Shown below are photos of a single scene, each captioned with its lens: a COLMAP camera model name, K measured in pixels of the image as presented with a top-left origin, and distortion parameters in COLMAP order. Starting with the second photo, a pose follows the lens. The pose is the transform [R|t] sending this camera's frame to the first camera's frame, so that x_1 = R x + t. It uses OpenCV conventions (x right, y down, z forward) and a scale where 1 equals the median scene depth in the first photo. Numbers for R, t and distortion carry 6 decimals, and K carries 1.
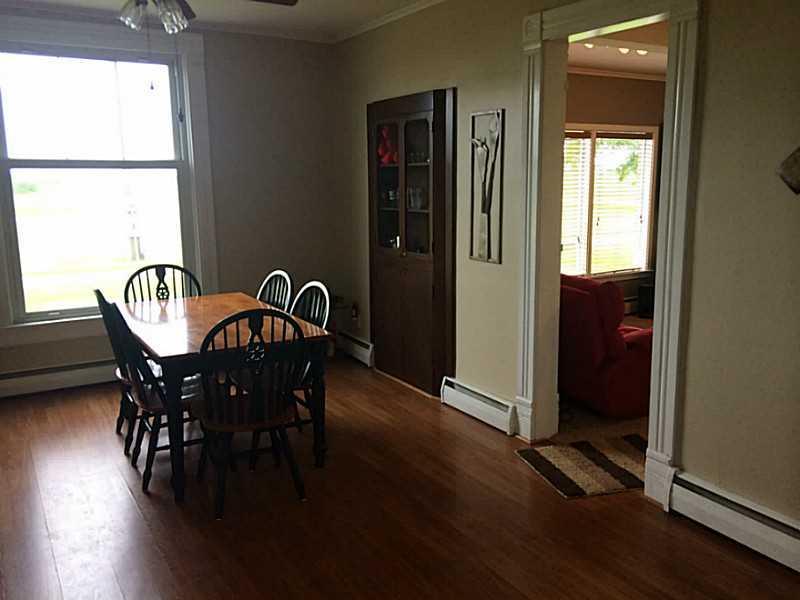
lens RADIAL K [[684.1, 0, 403.9], [0, 684.1, 296.6], [0, 0, 1]] dist [0.087071, -0.123254]
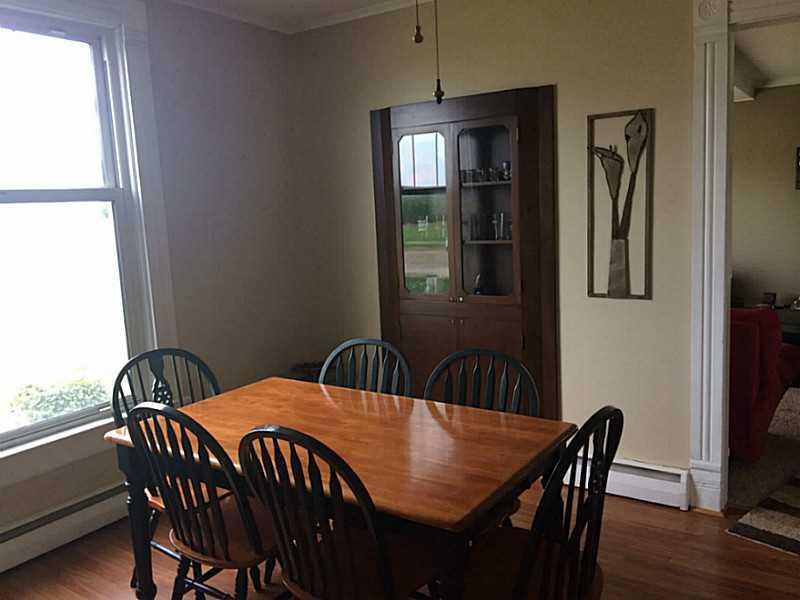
lens RADIAL K [[684.1, 0, 403.9], [0, 684.1, 296.6], [0, 0, 1]] dist [0.087071, -0.123254]
pose [[0.905113, -0.090514, 0.415424, -0.442895], [0.109902, 0.993678, -0.022944, -0.062146], [-0.410721, 0.066423, 0.909338, 0.368058]]
